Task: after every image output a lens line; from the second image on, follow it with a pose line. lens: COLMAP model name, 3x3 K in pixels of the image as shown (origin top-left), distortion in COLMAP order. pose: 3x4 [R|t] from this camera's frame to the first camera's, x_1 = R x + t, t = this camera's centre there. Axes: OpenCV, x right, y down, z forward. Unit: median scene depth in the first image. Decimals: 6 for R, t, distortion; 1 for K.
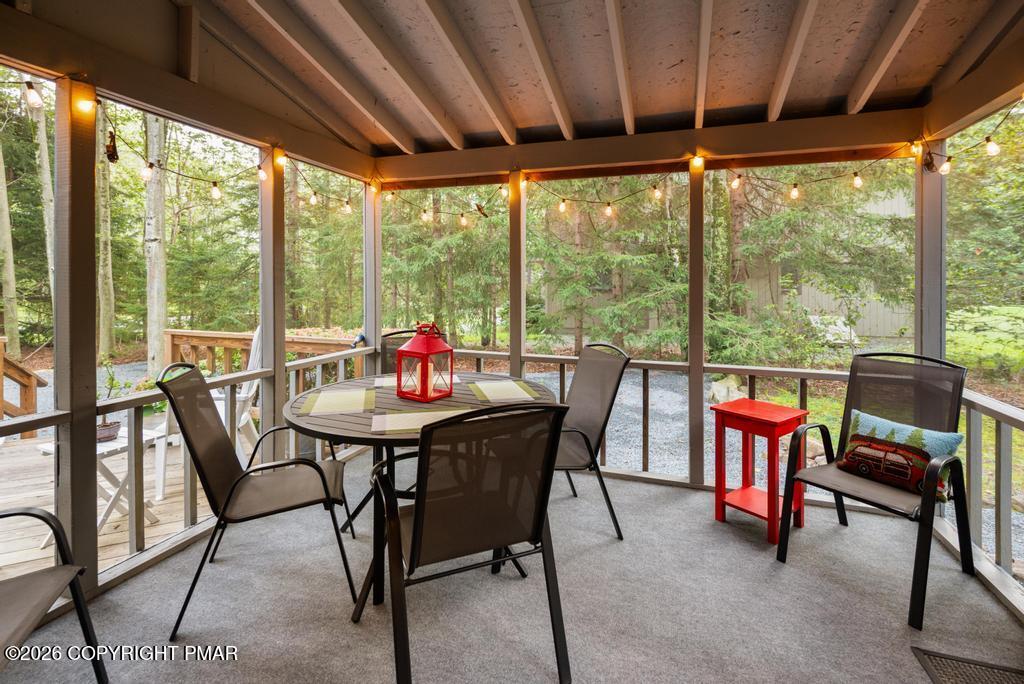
lens RADIAL K [[458.3, 0, 530.5], [0, 458.3, 283.4], [0, 0, 1]] dist [-0.002394, -0.000337]
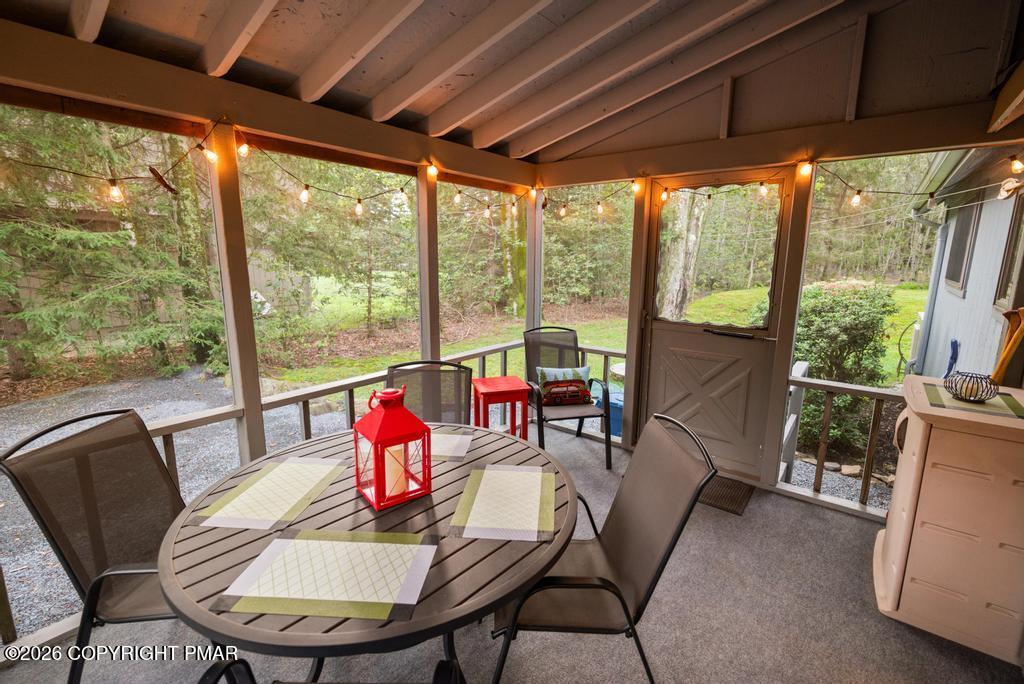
lens RADIAL K [[475.2, 0, 504.2], [0, 475.2, 342.9], [0, 0, 1]] dist [0.001030, 0.000373]
pose [[0.337023, -0.173837, 0.925309, -0.569852], [-0.002555, 0.982634, 0.185537, -0.073374], [-0.941493, -0.064894, 0.330726, 0.412773]]
